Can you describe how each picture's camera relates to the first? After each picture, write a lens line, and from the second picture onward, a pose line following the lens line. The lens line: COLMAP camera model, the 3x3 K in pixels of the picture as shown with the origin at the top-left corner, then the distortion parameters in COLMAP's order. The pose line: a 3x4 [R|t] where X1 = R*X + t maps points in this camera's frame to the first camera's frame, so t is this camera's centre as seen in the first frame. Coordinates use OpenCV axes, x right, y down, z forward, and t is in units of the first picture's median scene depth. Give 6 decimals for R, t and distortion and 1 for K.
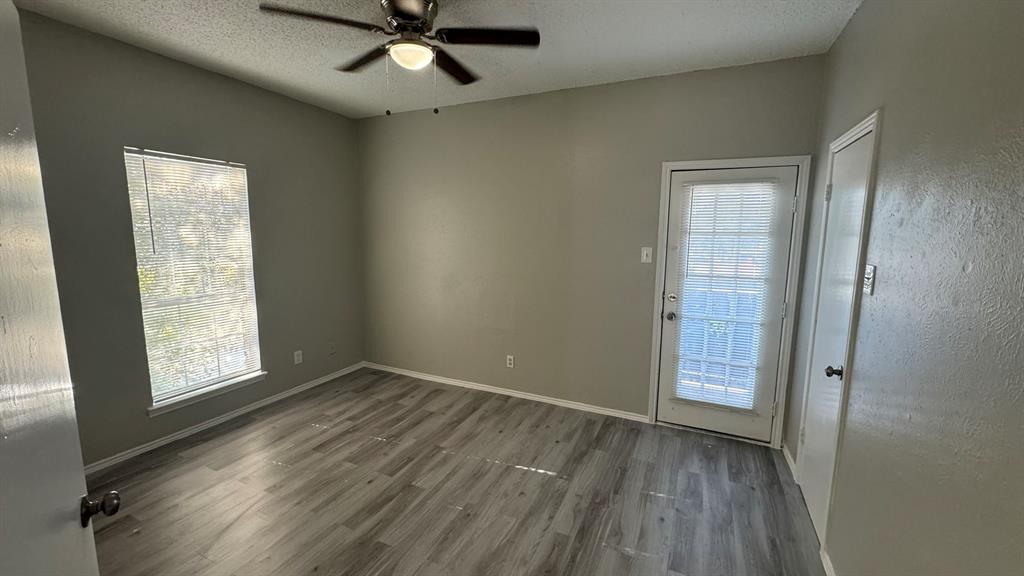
lens RADIAL K [[412.7, 0, 512.7], [0, 412.7, 286.8], [0, 0, 1]] dist [-0.000137, -0.000017]
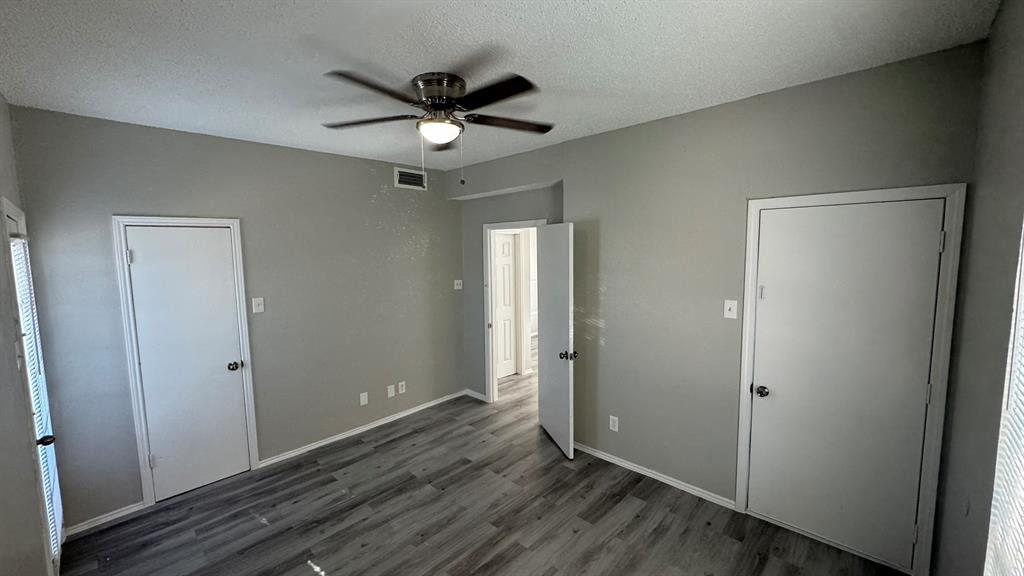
lens RADIAL K [[412.7, 0, 511.2], [0, 412.7, 287.3], [0, 0, 1]] dist [-0.000137, -0.000017]
pose [[-0.949700, -0.023691, 0.312263, -0.689497], [0.051859, 0.971469, 0.231426, -0.375224], [-0.308836, 0.235979, -0.921376, 1.834434]]
